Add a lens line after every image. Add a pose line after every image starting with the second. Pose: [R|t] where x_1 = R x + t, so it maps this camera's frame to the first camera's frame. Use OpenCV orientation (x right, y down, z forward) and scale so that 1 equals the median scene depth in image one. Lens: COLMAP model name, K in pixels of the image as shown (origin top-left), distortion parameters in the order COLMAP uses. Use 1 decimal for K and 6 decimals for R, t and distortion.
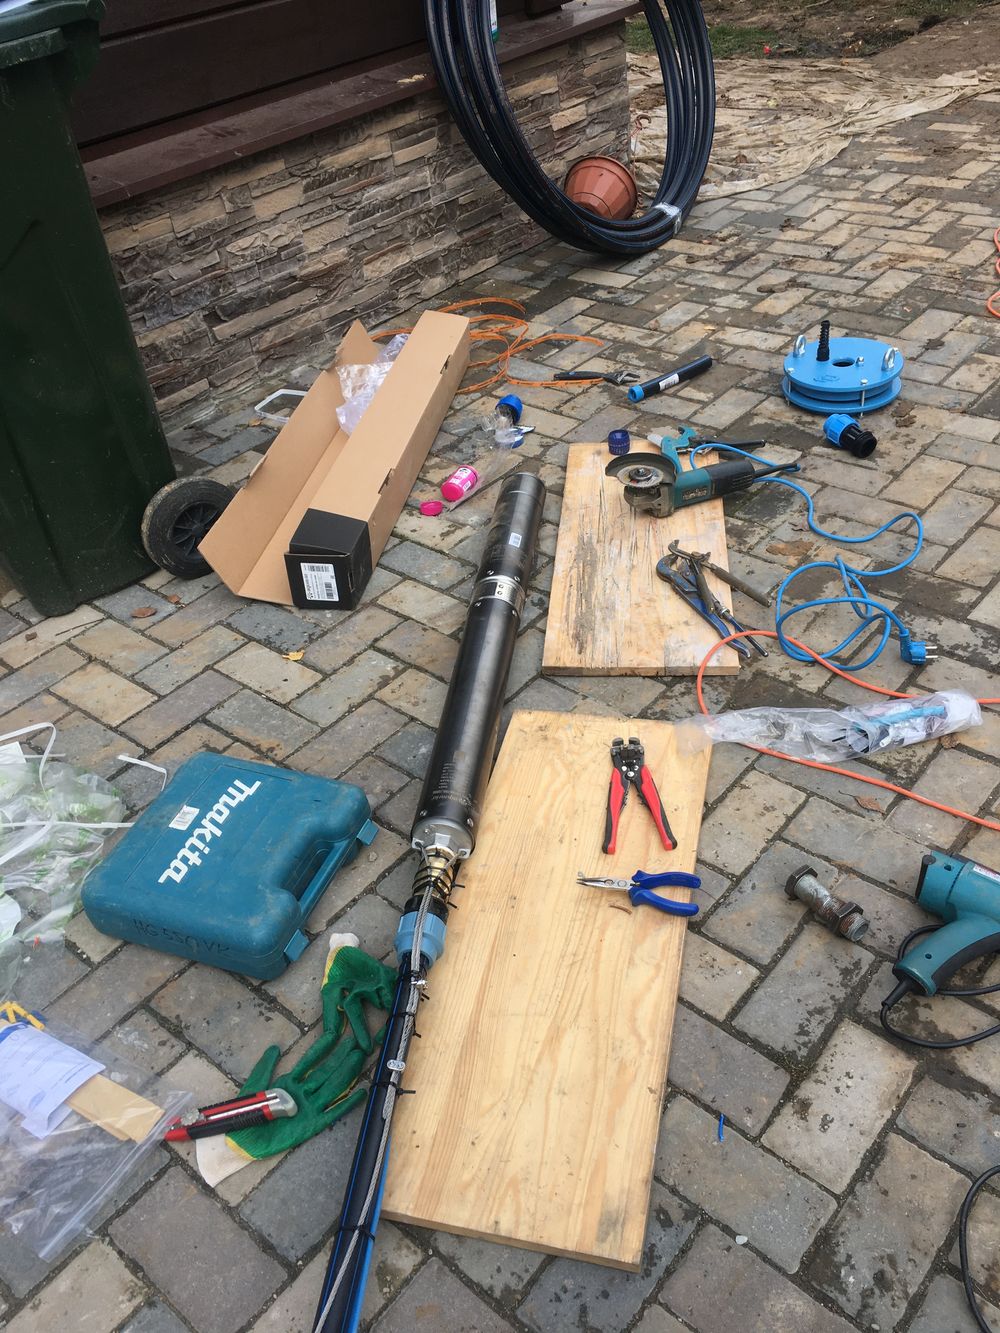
lens RADIAL K [[1125.3, 0, 499.7], [0, 1125.3, 669.2], [0, 0, 1]] dist [0.088719, -0.117119]
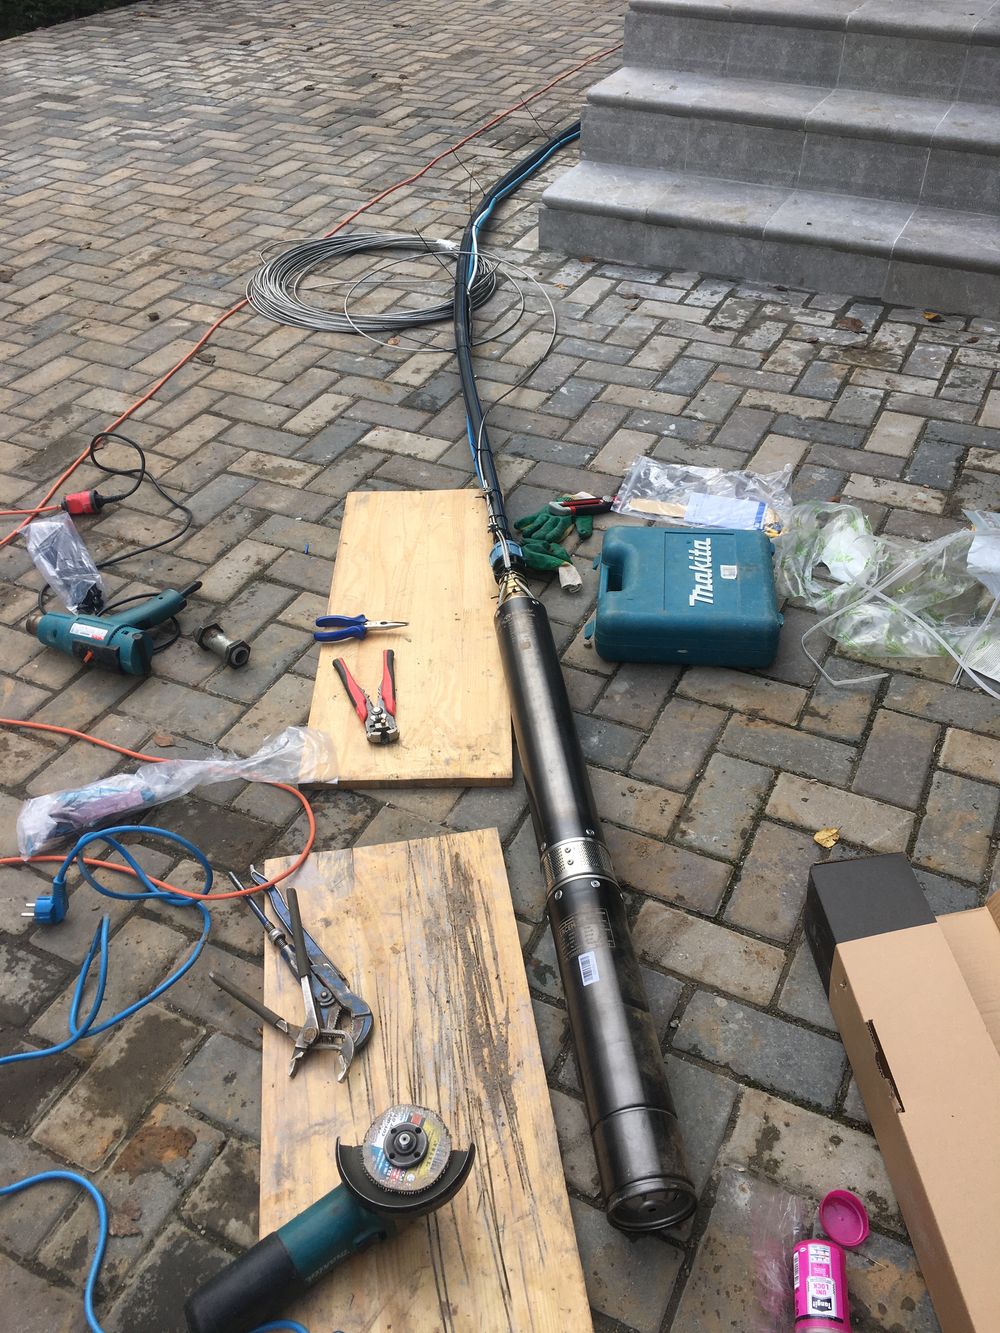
lens RADIAL K [[1125.3, 0, 499.7], [0, 1125.3, 669.2], [0, 0, 1]] dist [0.088719, -0.117119]
pose [[-0.961400, 0.250909, -0.112941, 0.092677], [-0.063418, 0.197354, 0.978279, -0.777634], [0.267748, 0.947679, -0.173824, 0.950606]]
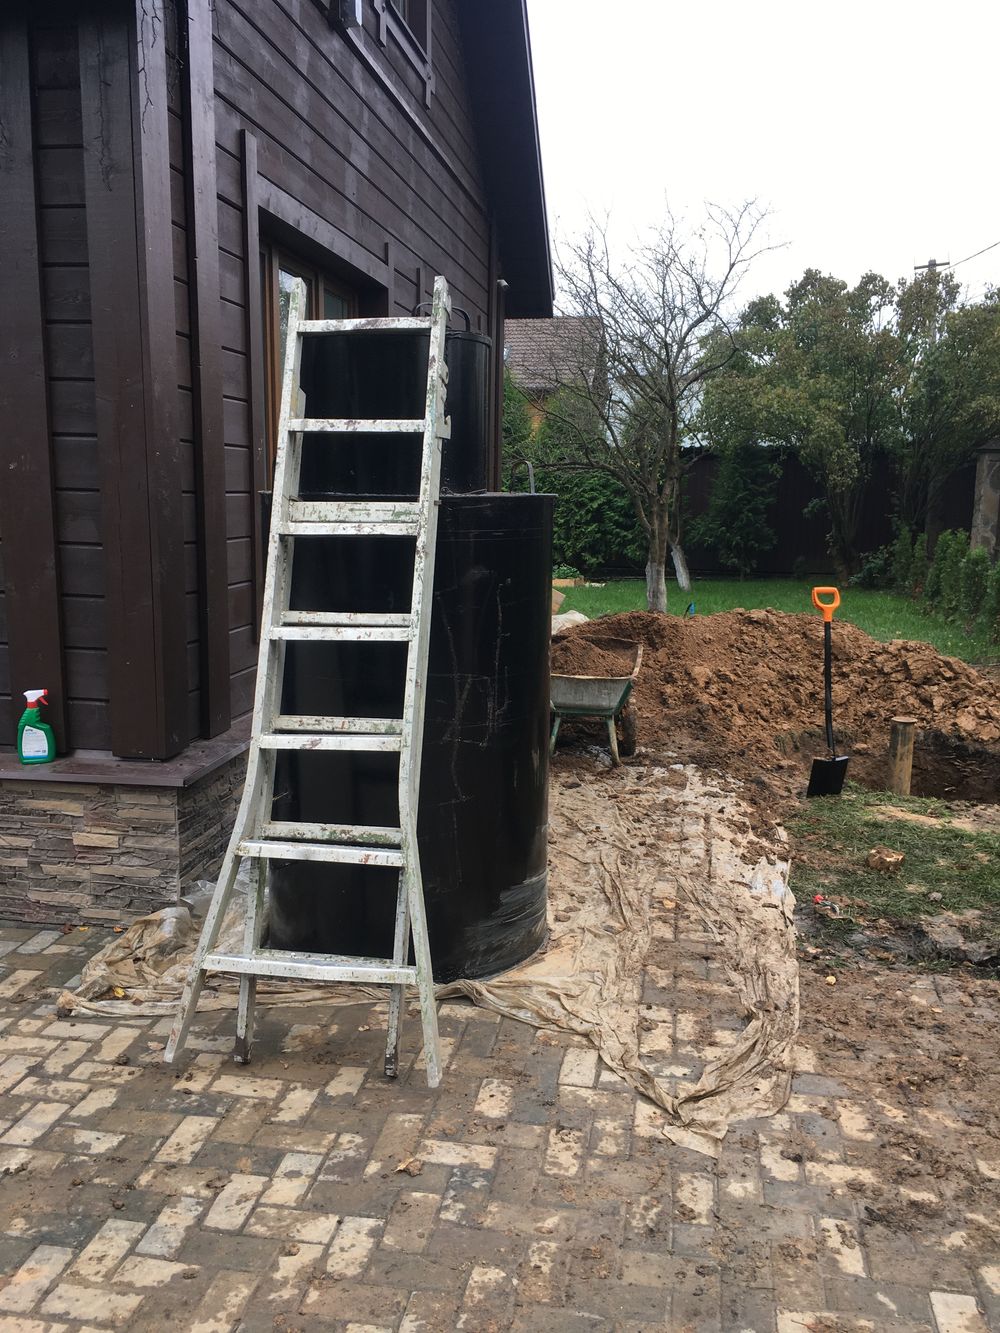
lens RADIAL K [[1125.4, 0, 501.7], [0, 1125.4, 671.3], [0, 0, 1]] dist [0.084519, -0.120747]
pose [[0.512250, 0.252674, -0.820826, 1.971108], [-0.584479, 0.802839, -0.117616, -1.230232], [0.629273, 0.540005, 0.558937, 0.901994]]
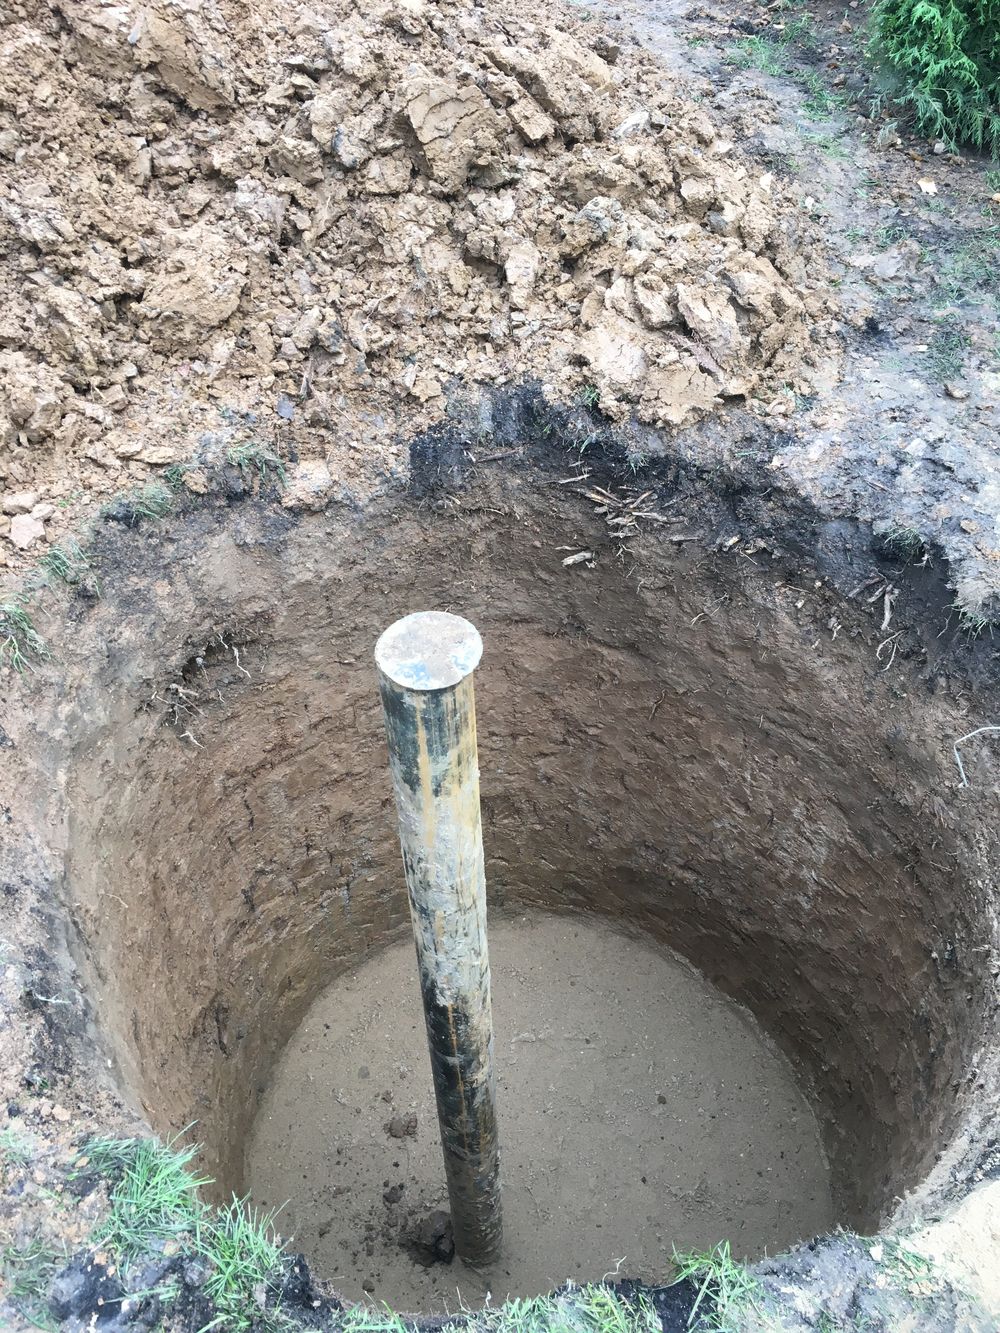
lens RADIAL K [[1125.3, 0, 499.7], [0, 1125.3, 669.2], [0, 0, 1]] dist [0.088719, -0.117119]
pose [[0.810260, 0.488727, -0.323458, 0.098265], [-0.412161, 0.867549, 0.278357, -2.463263], [0.416656, -0.092225, 0.904374, 2.996599]]
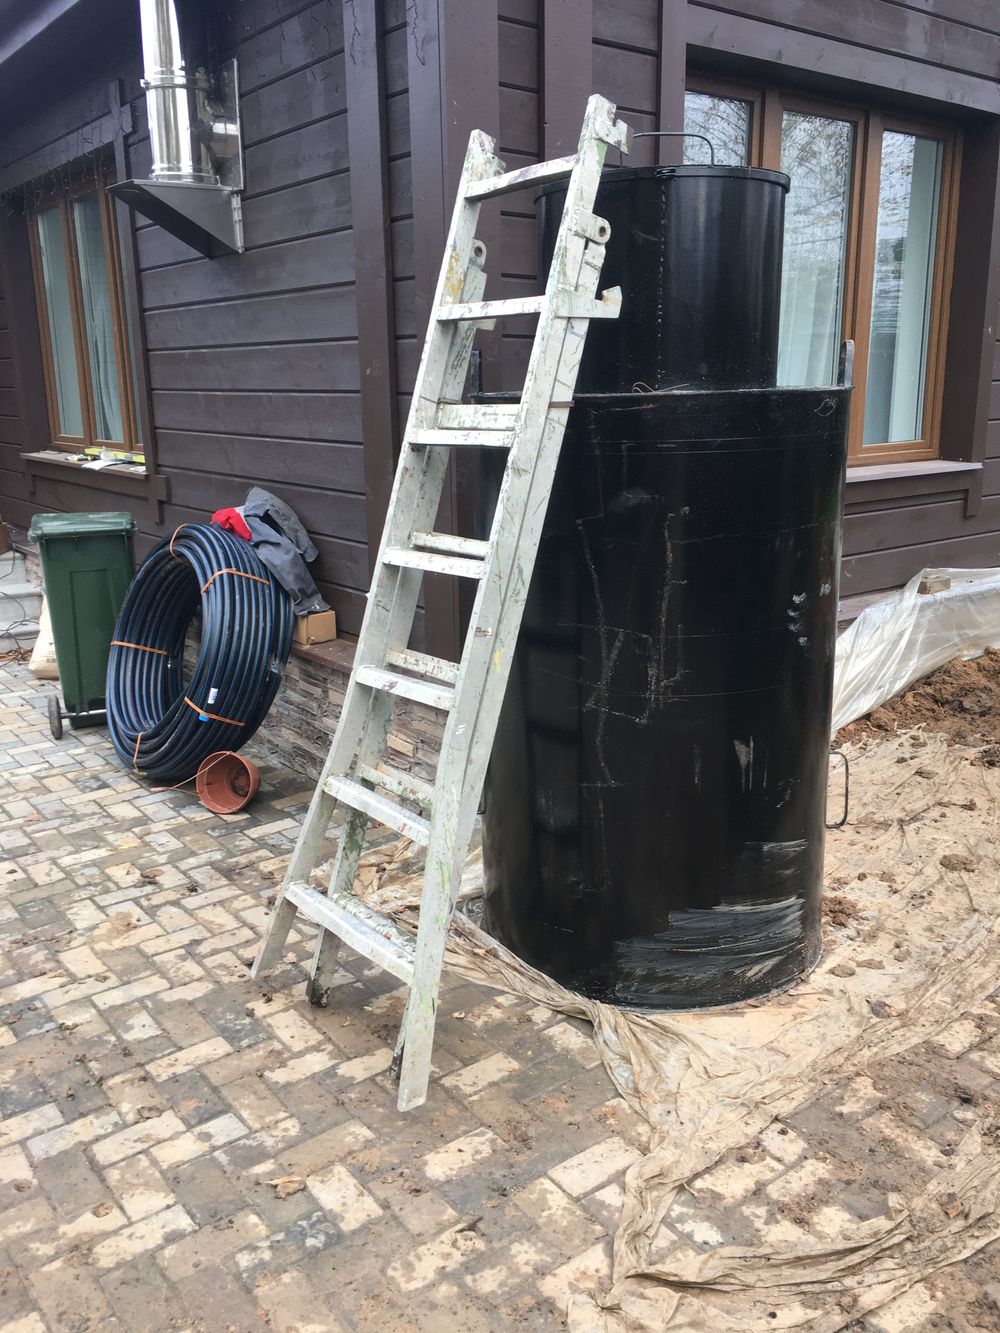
lens RADIAL K [[1125.3, 0, 499.7], [0, 1125.3, 669.2], [0, 0, 1]] dist [0.088719, -0.117119]
pose [[-0.200191, 0.346875, -0.916298, 1.810338], [-0.580241, 0.711605, 0.396156, -1.790140], [0.789458, 0.610980, 0.058814, 1.643620]]
